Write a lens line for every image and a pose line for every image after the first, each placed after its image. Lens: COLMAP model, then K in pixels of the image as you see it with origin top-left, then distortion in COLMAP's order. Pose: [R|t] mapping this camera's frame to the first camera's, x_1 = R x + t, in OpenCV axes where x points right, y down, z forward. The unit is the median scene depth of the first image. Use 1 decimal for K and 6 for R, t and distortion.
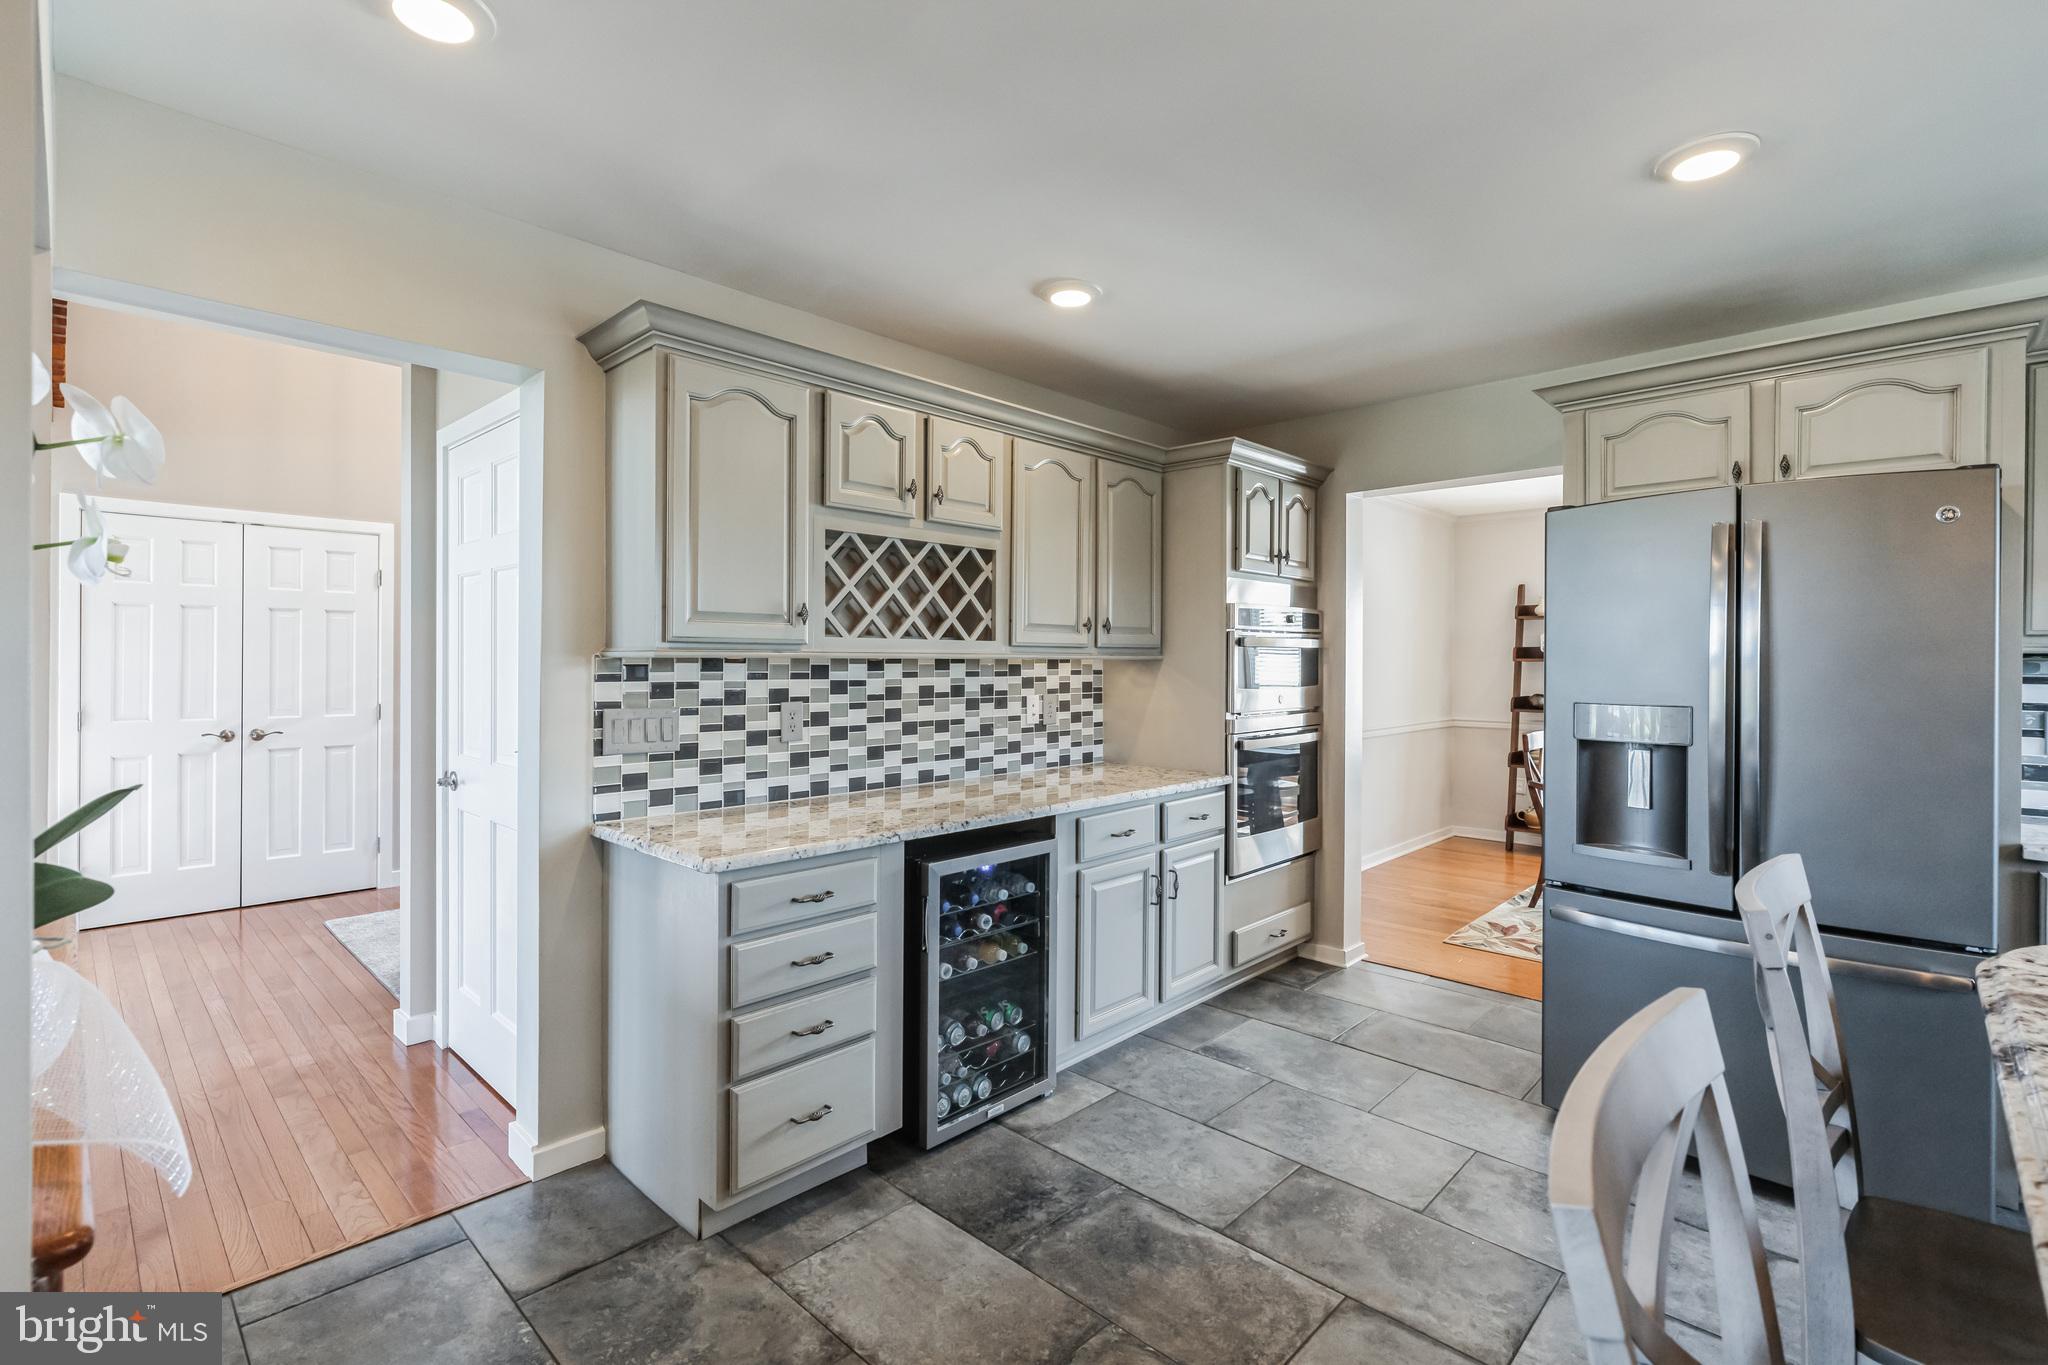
lens RADIAL K [[929.1, 0, 1023.8], [0, 929.1, 663.9], [0, 0, 1]] dist [-0.001649, 0.000509]
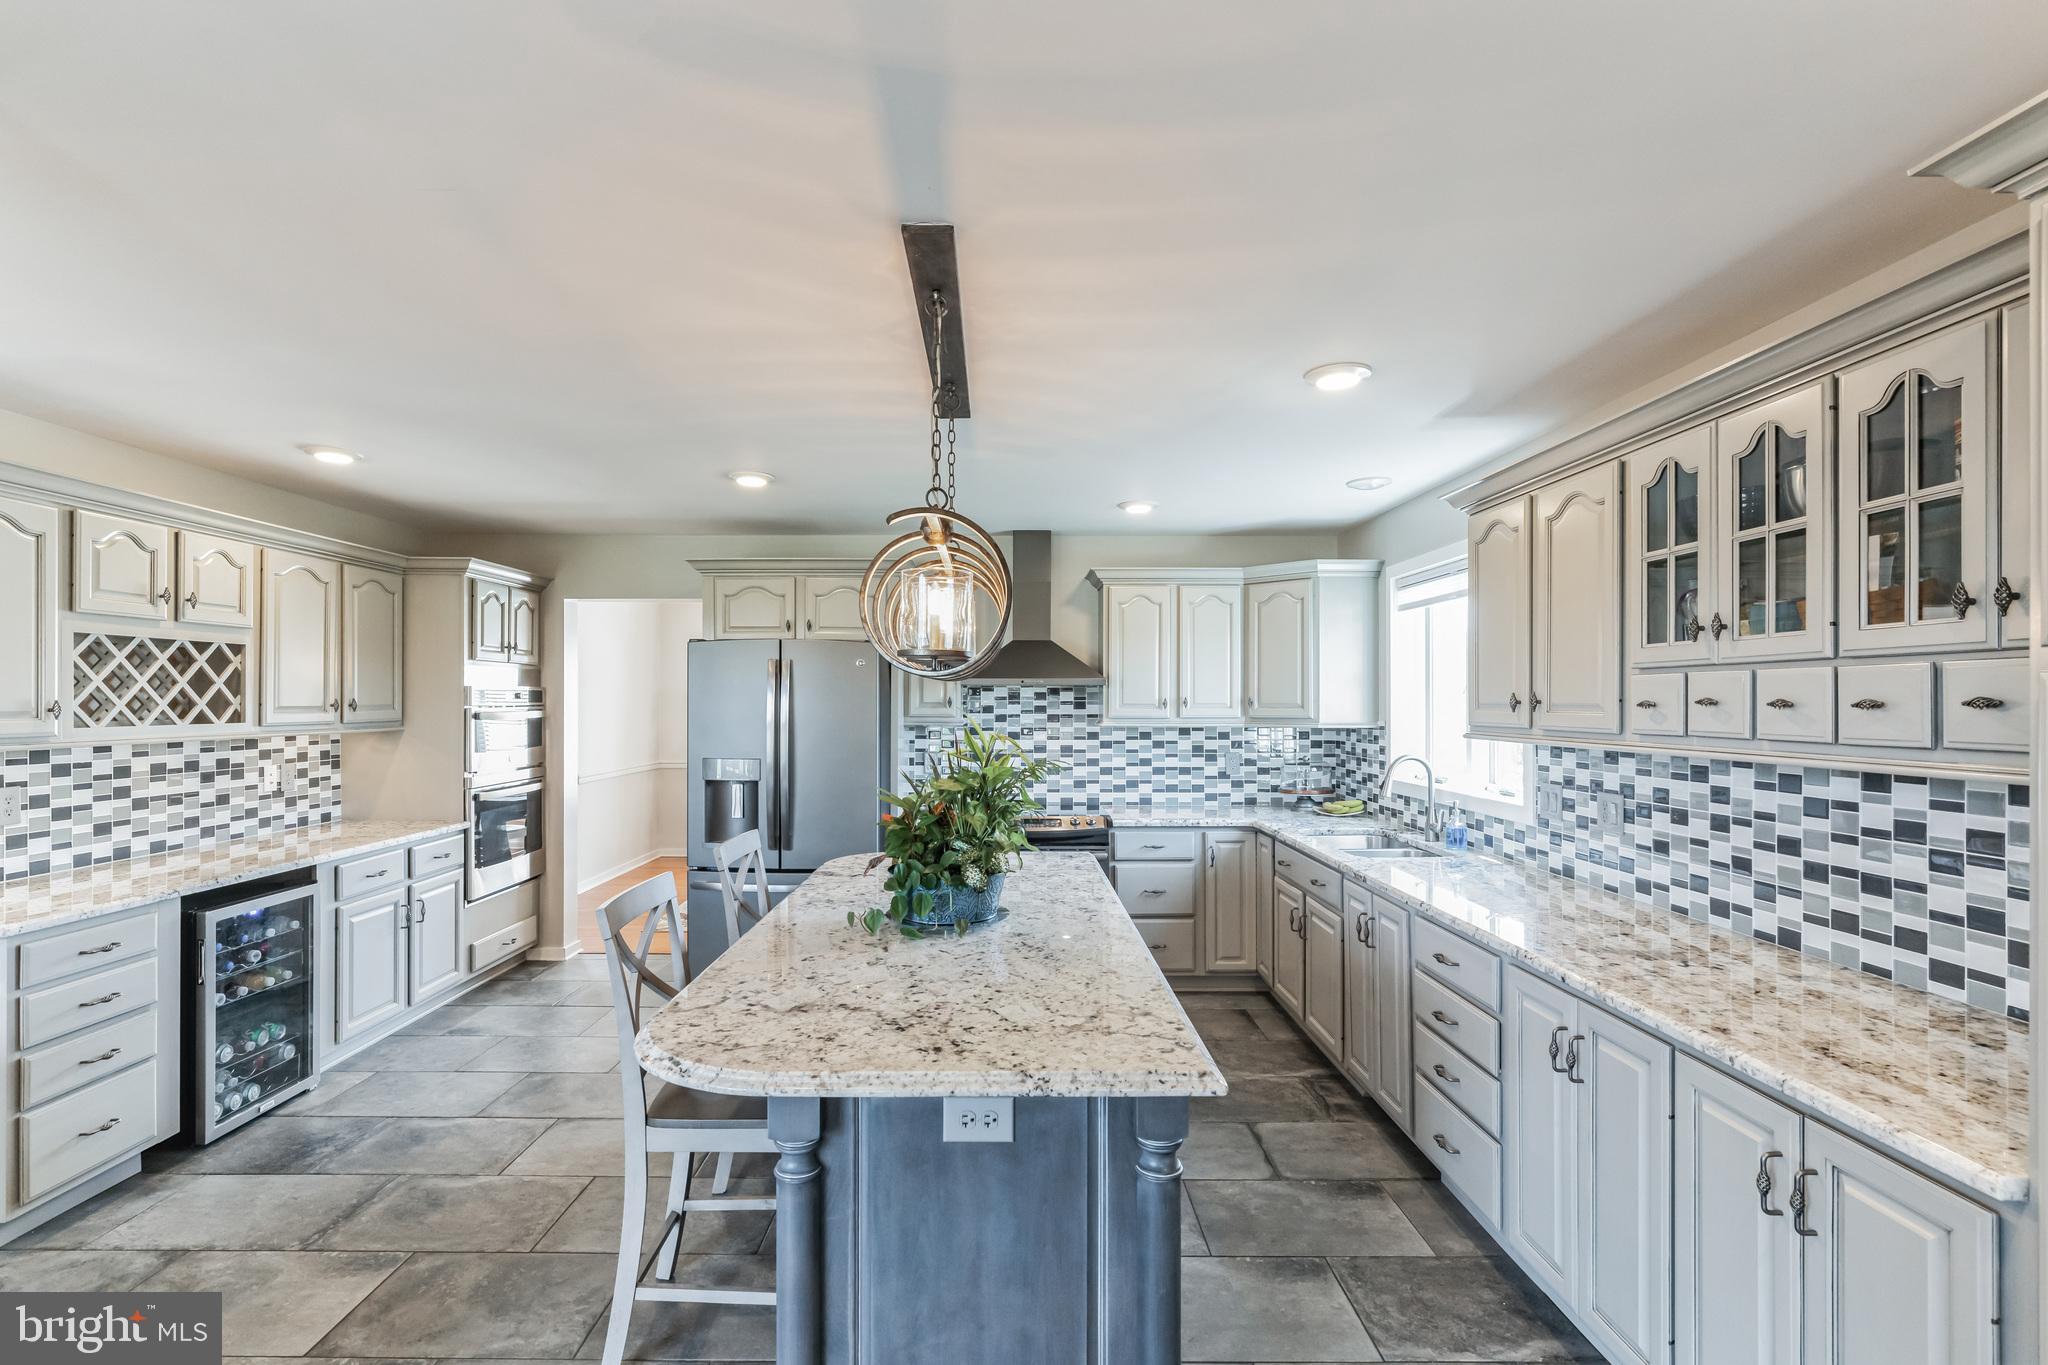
lens RADIAL K [[929.1, 0, 991.3], [0, 929.1, 705.1], [0, 0, 1]] dist [-0.001649, 0.000509]
pose [[0.728313, -0.004861, 0.685227, -0.159670], [0.002765, 0.999988, 0.004155, -0.053417], [-0.685239, -0.001131, 0.728317, -0.524992]]
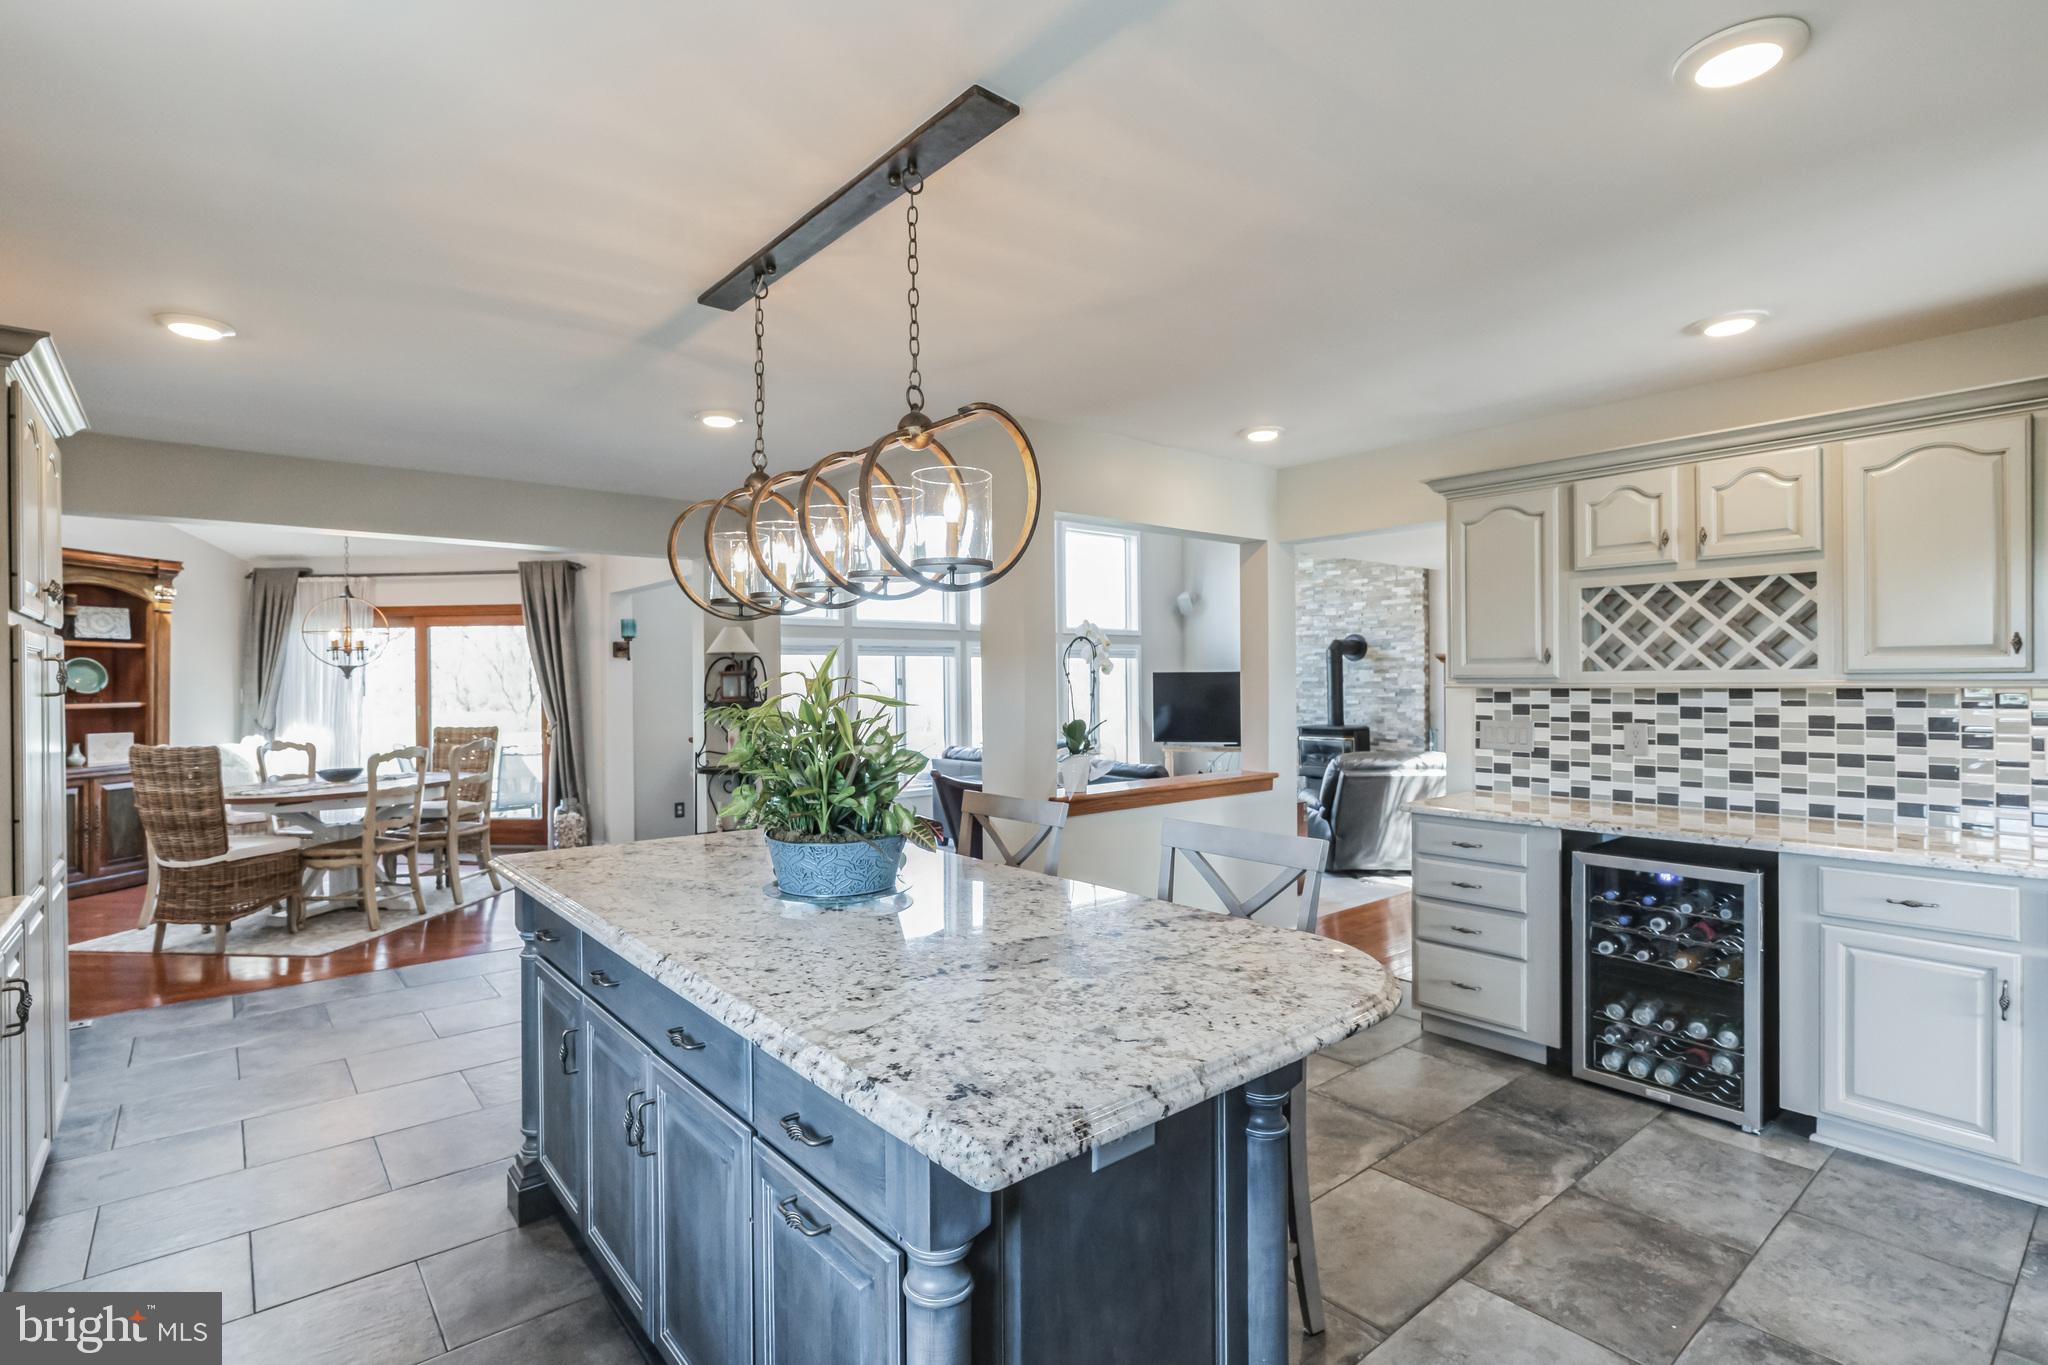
lens RADIAL K [[988.1, 0, 1030.1], [0, 988.1, 681.6], [0, 0, 1]] dist [0.000184, -0.000070]
pose [[-0.100768, -0.002784, -0.994906, 1.130622], [0.002972, 0.999991, -0.003100, -0.012001], [0.994905, -0.003269, -0.100759, 0.343211]]
